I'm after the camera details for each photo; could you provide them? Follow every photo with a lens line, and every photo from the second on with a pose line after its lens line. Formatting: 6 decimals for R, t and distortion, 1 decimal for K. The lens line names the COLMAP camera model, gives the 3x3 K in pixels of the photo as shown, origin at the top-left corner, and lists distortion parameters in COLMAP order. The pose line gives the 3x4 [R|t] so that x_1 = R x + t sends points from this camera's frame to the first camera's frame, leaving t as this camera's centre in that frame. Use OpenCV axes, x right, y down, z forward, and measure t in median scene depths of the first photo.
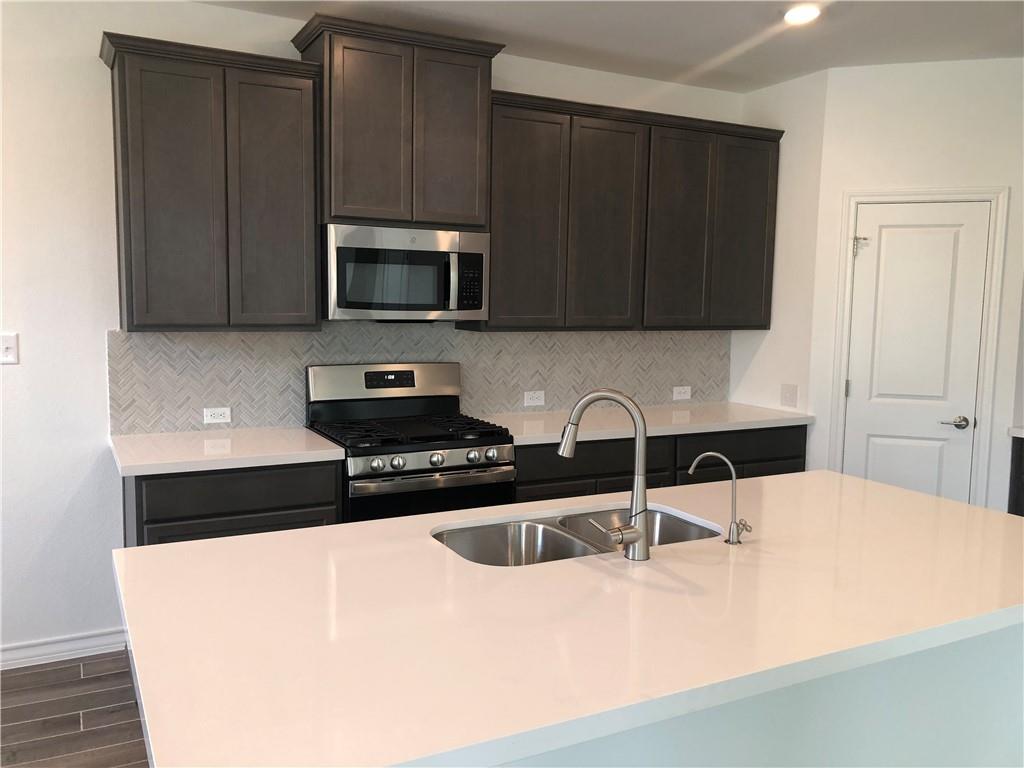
lens RADIAL K [[828.6, 0, 510.1], [0, 828.6, 386.0], [0, 0, 1]] dist [0.031192, -0.031454]
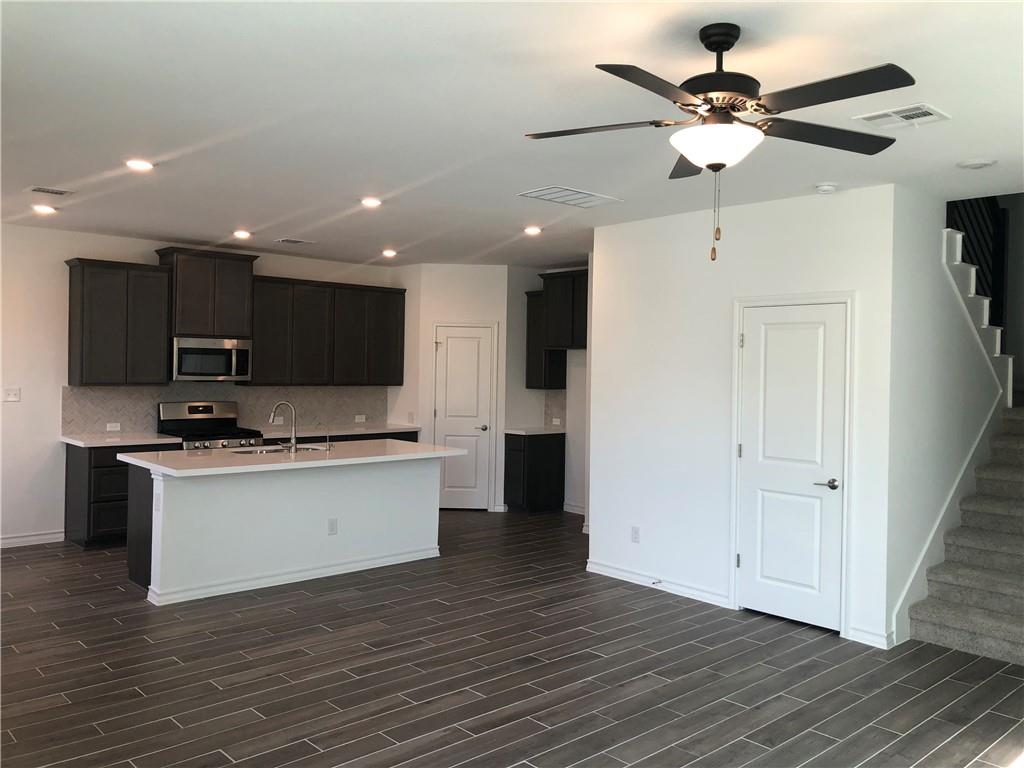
lens RADIAL K [[828.6, 0, 530.6], [0, 828.6, 374.5], [0, 0, 1]] dist [0.031192, -0.031454]
pose [[0.961845, 0.000653, 0.273594, 0.079801], [0.022826, 0.996319, -0.082624, 0.097756], [-0.272641, 0.085717, 0.958290, -1.248323]]
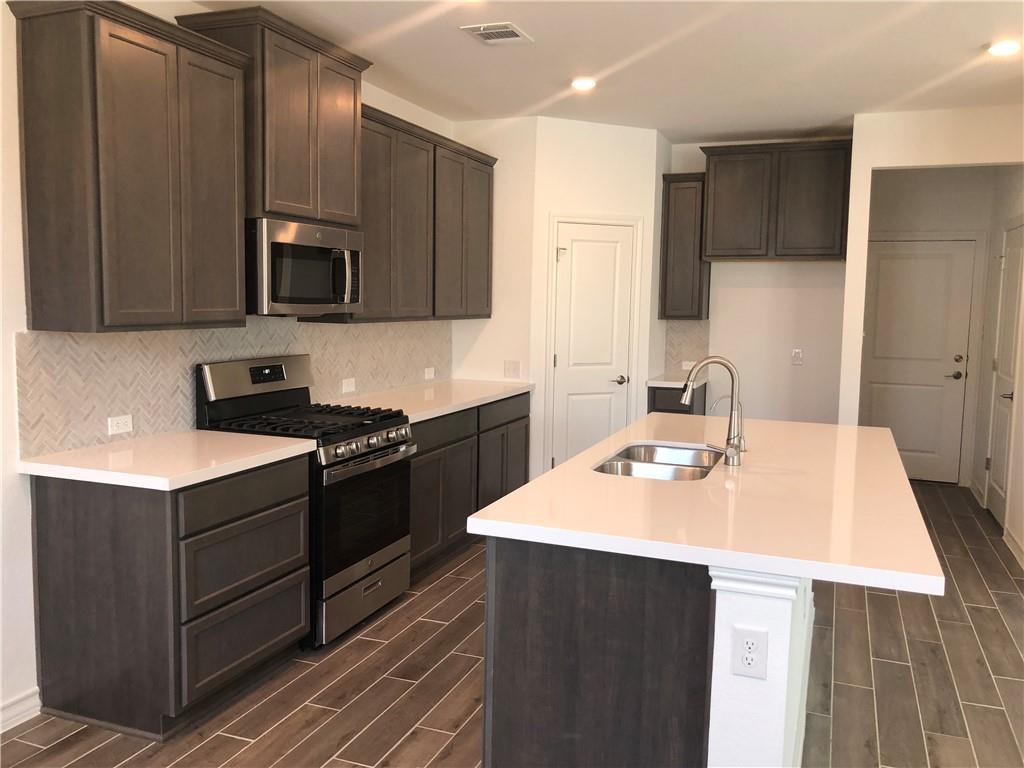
lens RADIAL K [[828.6, 0, 532.5], [0, 828.6, 382.8], [0, 0, 1]] dist [0.031192, -0.031454]
pose [[0.748829, -0.070001, 0.659056, -0.583327], [0.062164, 0.997441, 0.035310, -0.012898], [-0.659841, 0.014528, 0.751264, 0.038432]]
